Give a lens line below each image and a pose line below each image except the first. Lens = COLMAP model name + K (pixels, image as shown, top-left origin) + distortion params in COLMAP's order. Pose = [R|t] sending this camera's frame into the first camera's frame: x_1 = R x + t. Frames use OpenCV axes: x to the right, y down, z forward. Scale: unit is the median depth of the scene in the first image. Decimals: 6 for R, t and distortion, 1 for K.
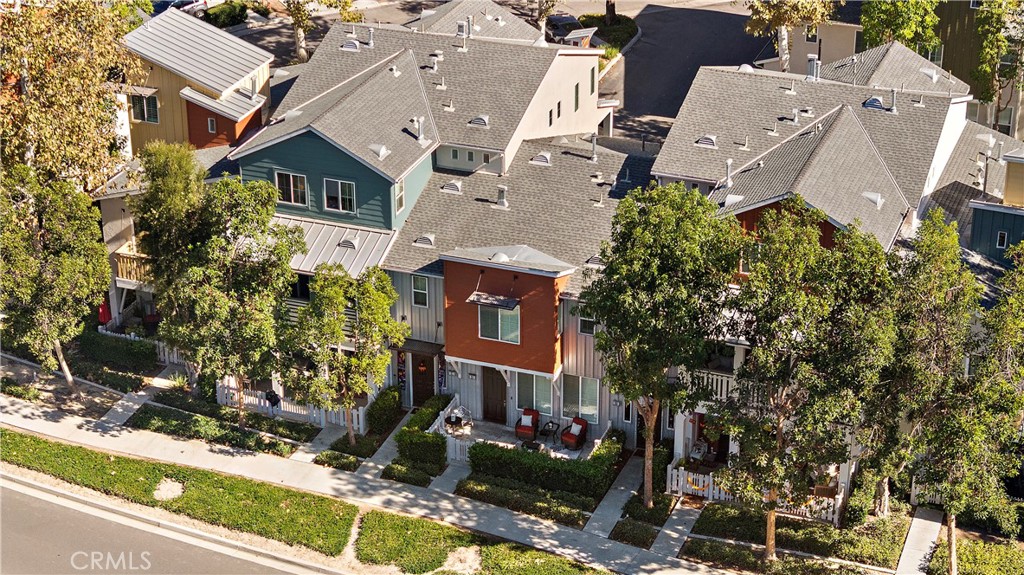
lens RADIAL K [[2015.3, 0, 512.0], [0, 2015.3, 287.5], [0, 0, 1]] dist [-0.013199, -0.092088]
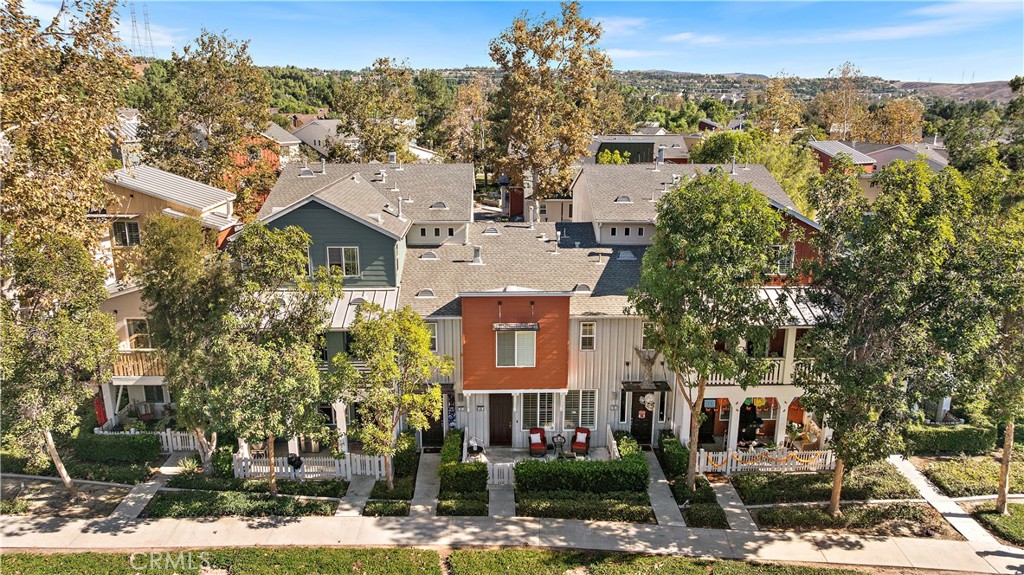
lens RADIAL K [[704.9, 0, 512.0], [0, 704.9, 287.5], [0, 0, 1]] dist [-0.024018, 0.022234]
pose [[0.921538, -0.090622, 0.377565, -0.147338], [0.162305, 0.973261, -0.162543, 0.045416], [-0.352739, 0.211071, 0.911605, 0.624459]]
